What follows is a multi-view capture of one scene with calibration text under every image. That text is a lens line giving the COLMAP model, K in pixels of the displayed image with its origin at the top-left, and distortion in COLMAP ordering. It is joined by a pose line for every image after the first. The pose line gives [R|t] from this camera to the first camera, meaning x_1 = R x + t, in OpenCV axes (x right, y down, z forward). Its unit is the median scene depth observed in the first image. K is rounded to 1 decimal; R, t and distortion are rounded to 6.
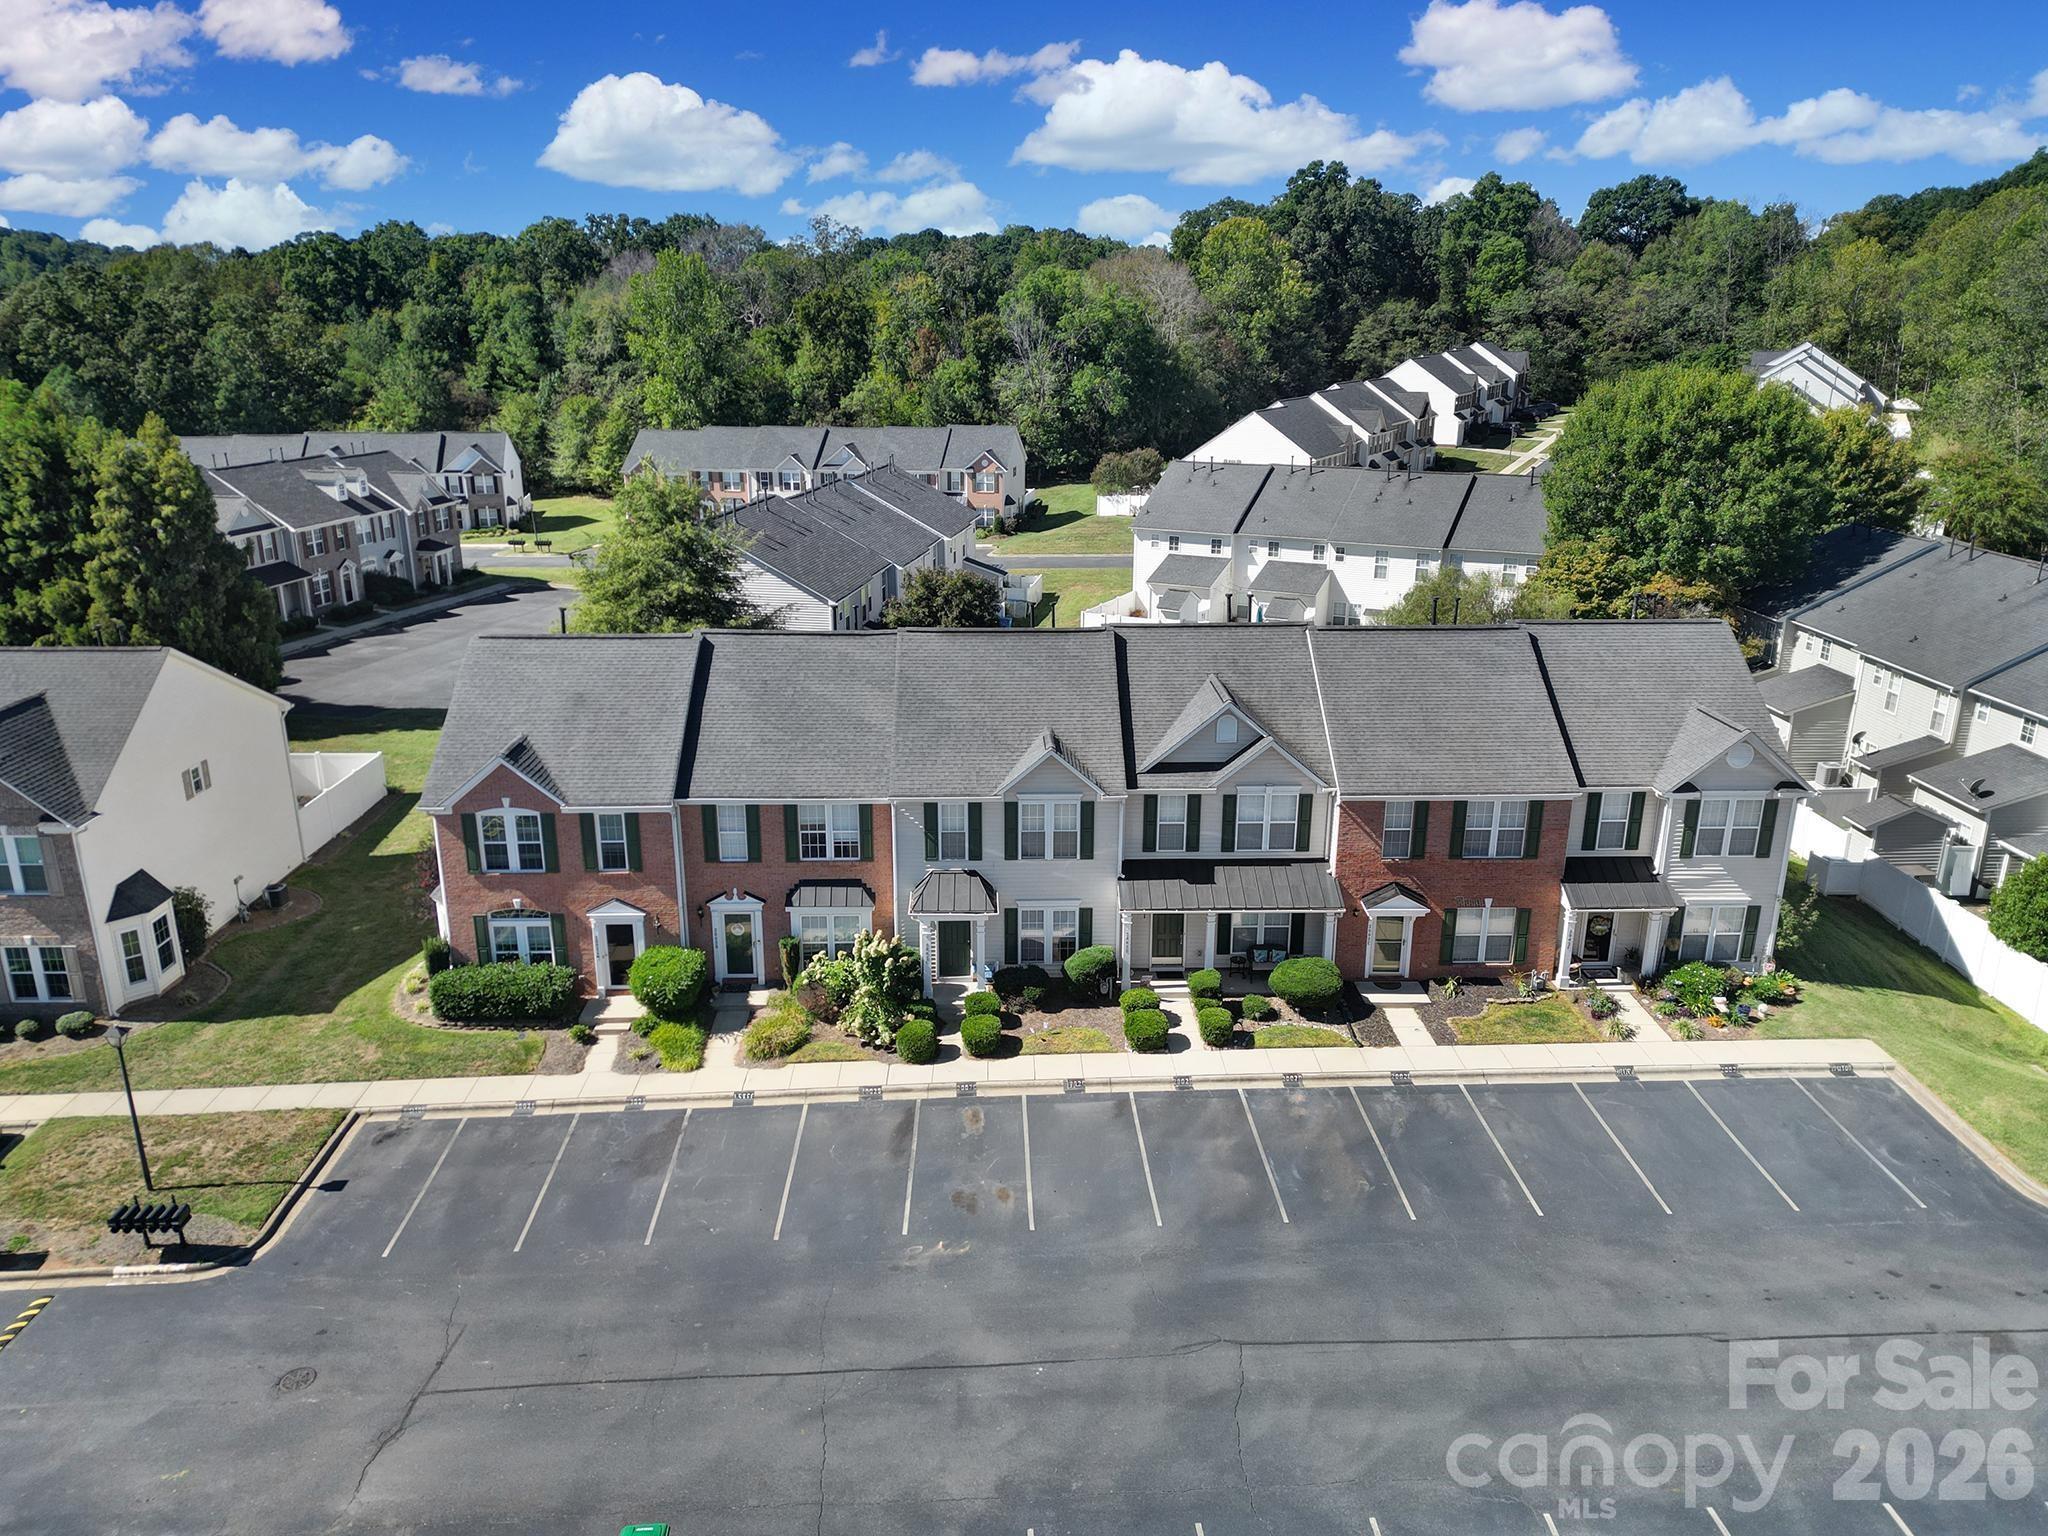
lens RADIAL K [[1432.9, 0, 1031.2], [0, 1432.9, 762.3], [0, 0, 1]] dist [0.063897, -0.042987]
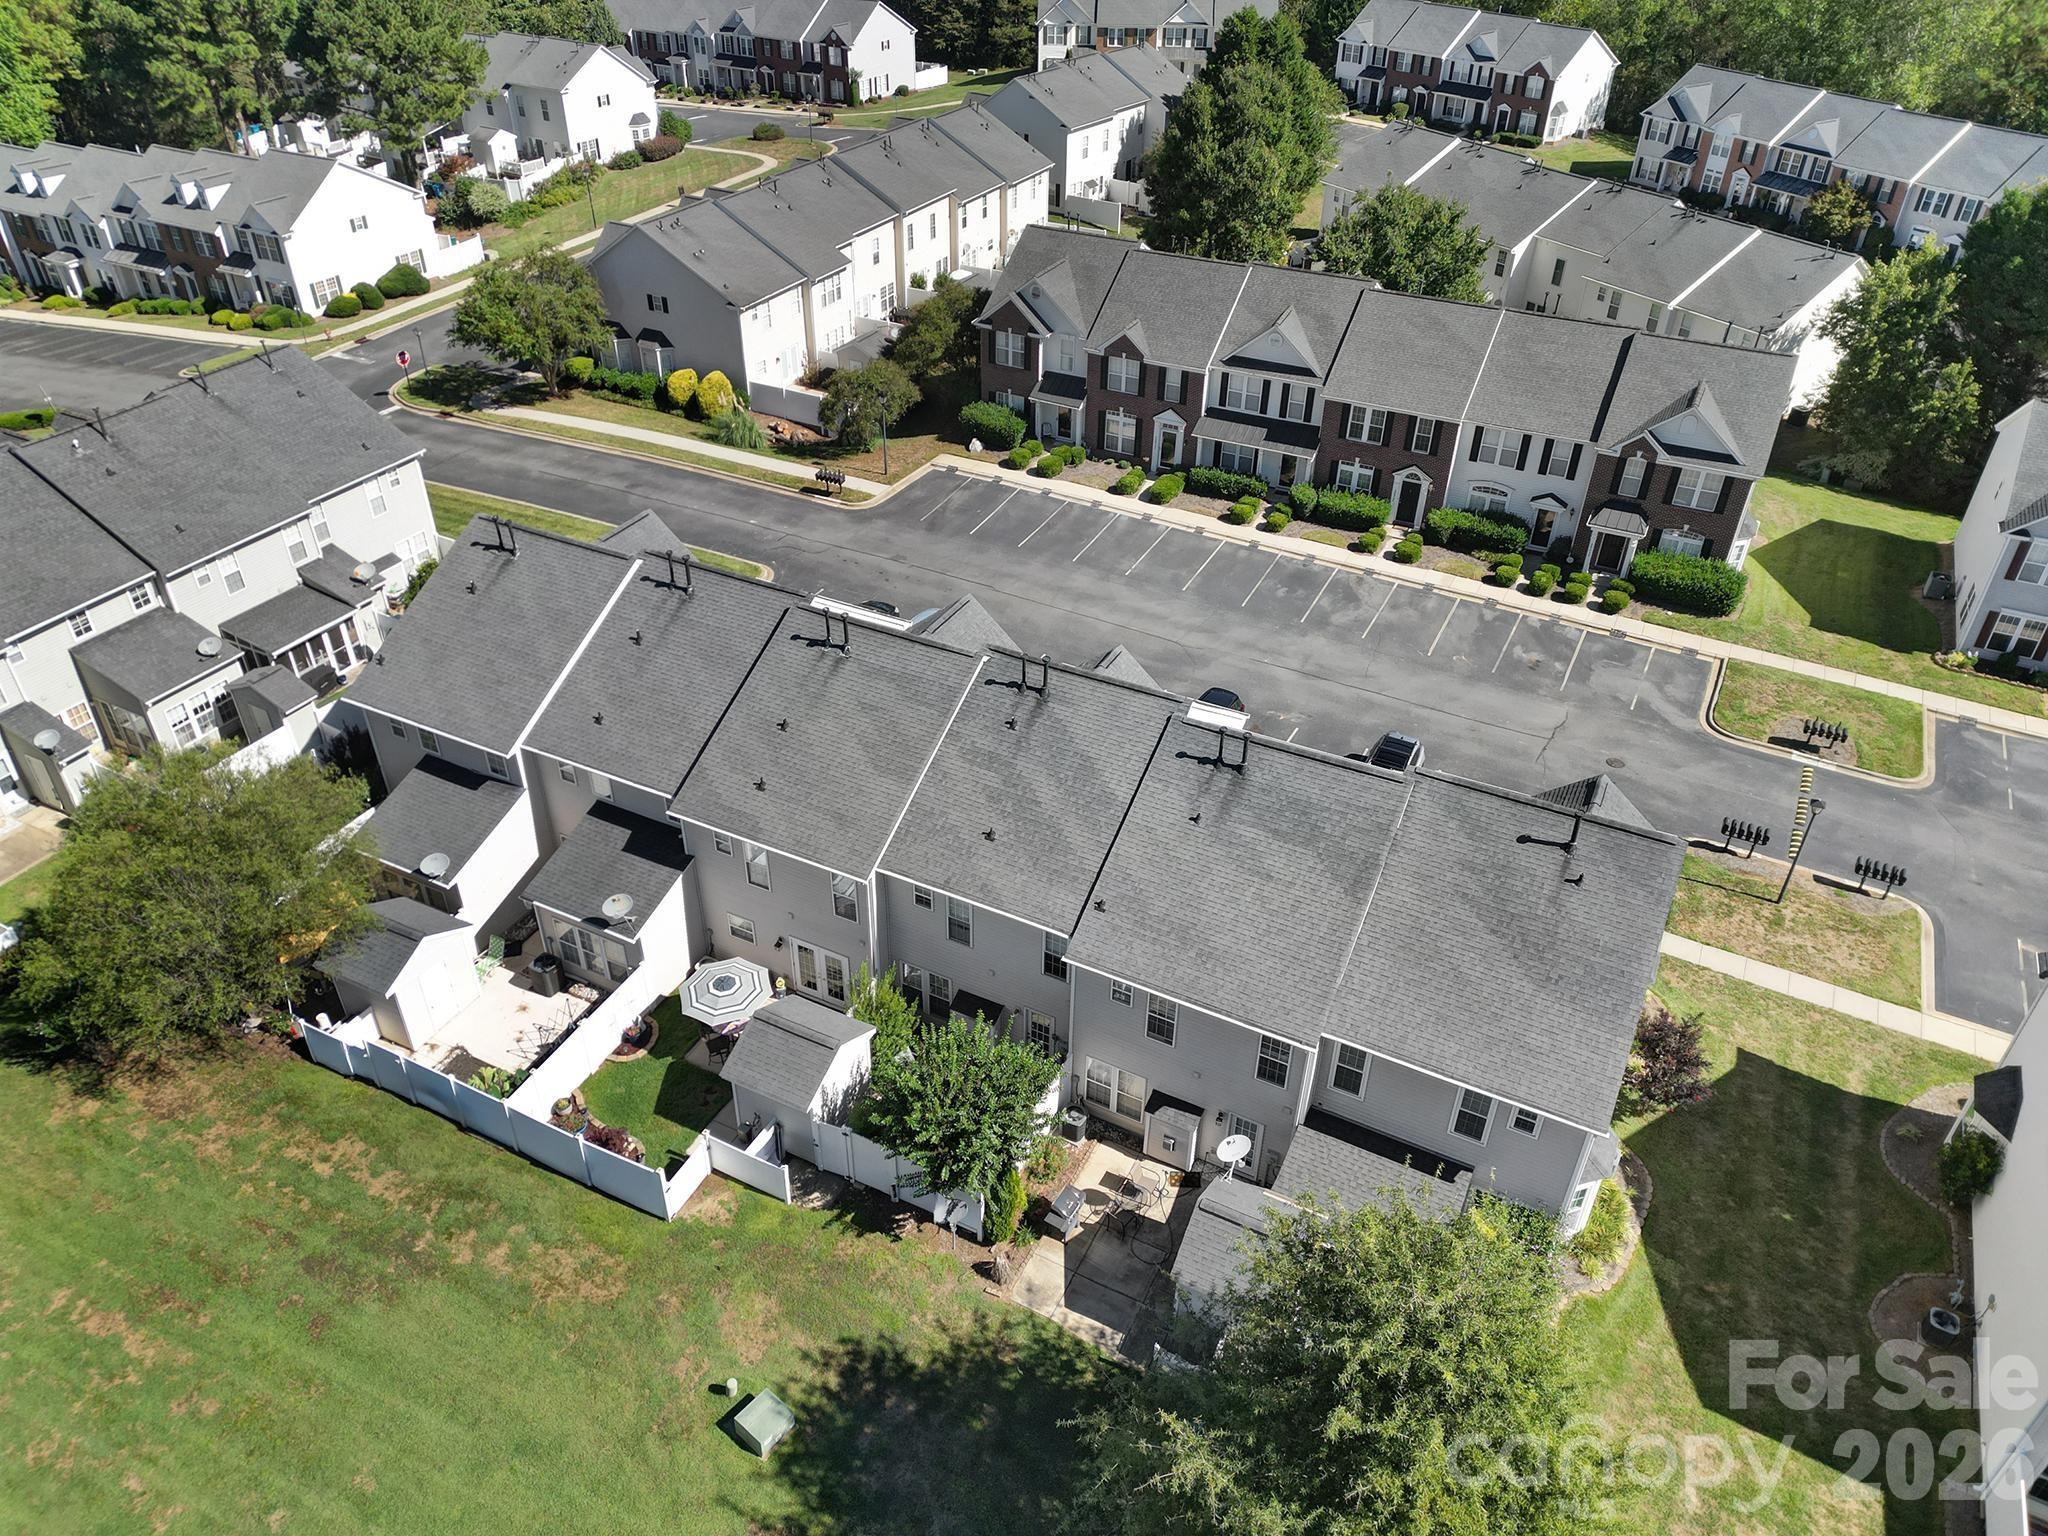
lens RADIAL K [[1432.9, 0, 1028.5], [0, 1432.9, 779.1], [0, 0, 1]] dist [0.063897, -0.042987]
pose [[-0.877156, -0.286453, 0.385411, -0.391376], [0.134887, 0.623307, 0.770256, -0.832171], [-0.460872, 0.727622, -0.508099, 1.653931]]
